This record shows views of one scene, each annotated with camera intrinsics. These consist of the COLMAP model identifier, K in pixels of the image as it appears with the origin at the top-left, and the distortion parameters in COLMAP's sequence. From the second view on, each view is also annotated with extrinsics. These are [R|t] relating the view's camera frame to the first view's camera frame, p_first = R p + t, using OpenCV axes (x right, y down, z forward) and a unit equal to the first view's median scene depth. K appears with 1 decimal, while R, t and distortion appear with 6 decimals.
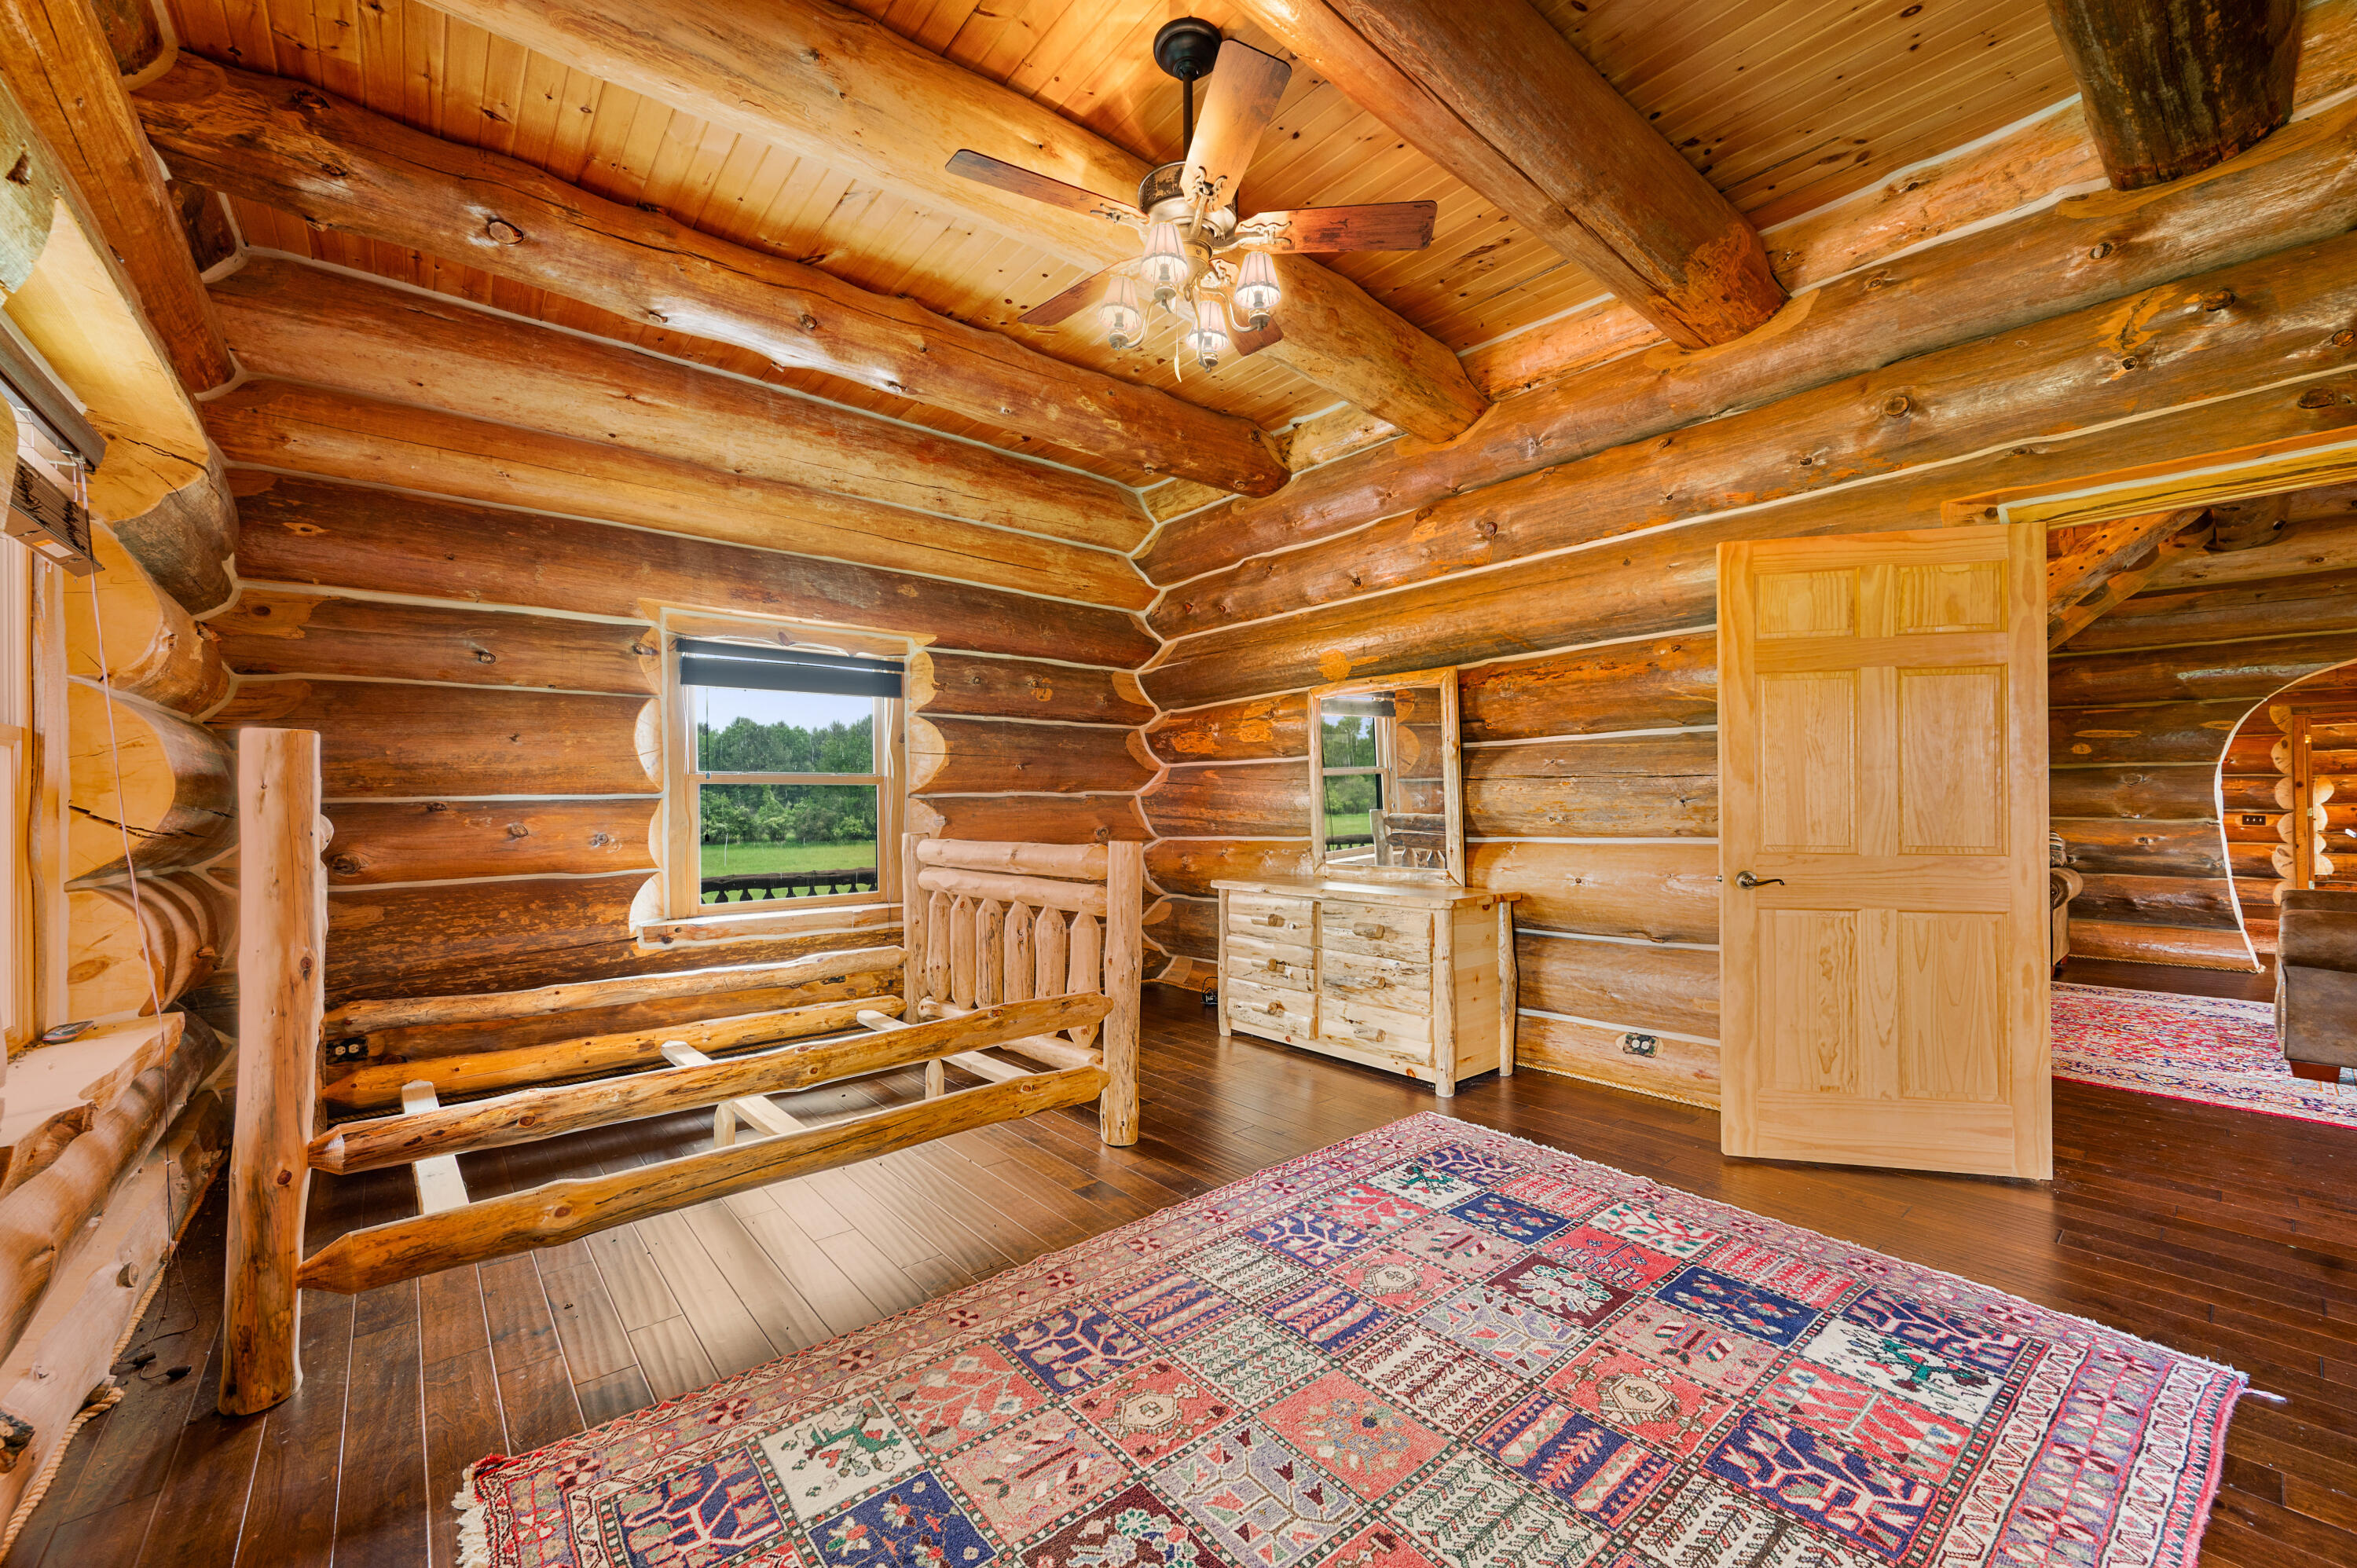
lens RADIAL K [[948.4, 0, 1172.9], [0, 948.4, 795.8], [0, 0, 1]] dist [0.000013, -0.000071]
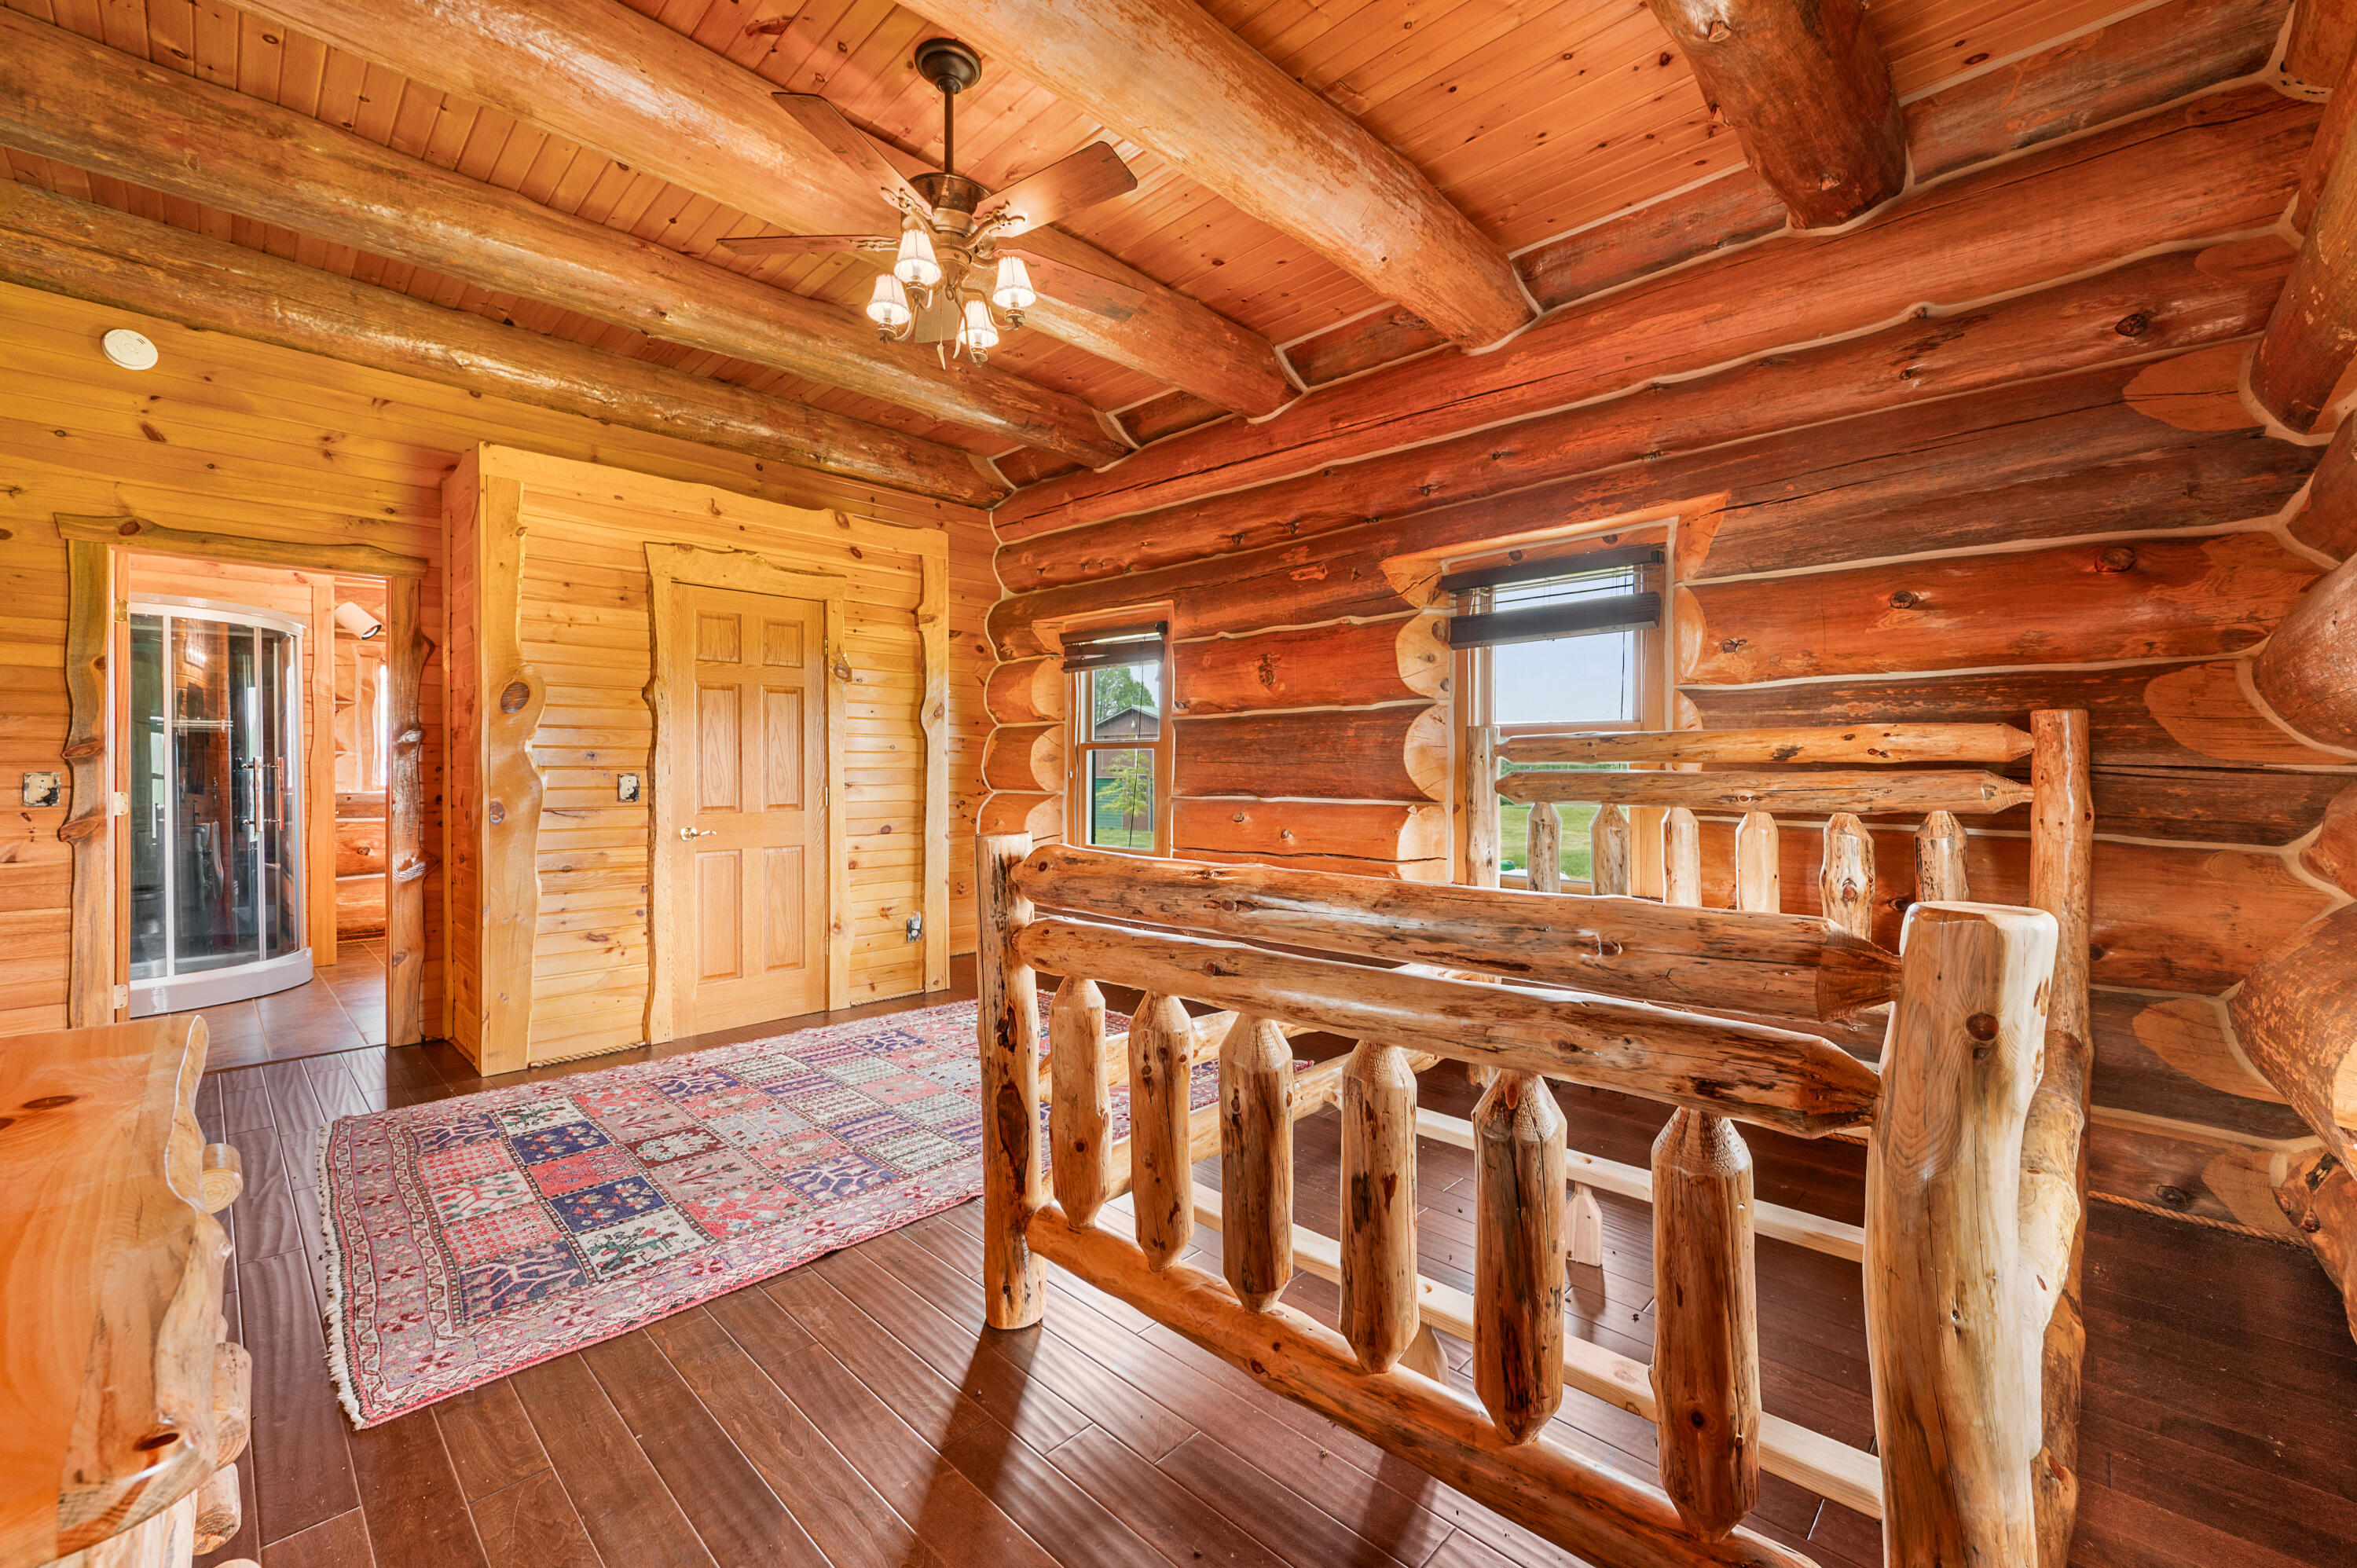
lens RADIAL K [[948.4, 0, 1172.9], [0, 948.4, 795.8], [0, 0, 1]] dist [0.000013, -0.000071]
pose [[-0.995038, 0.008593, -0.099120, -0.141857], [0.006708, 0.999791, 0.019333, 0.020174], [0.099266, 0.018572, -0.994888, 2.304919]]
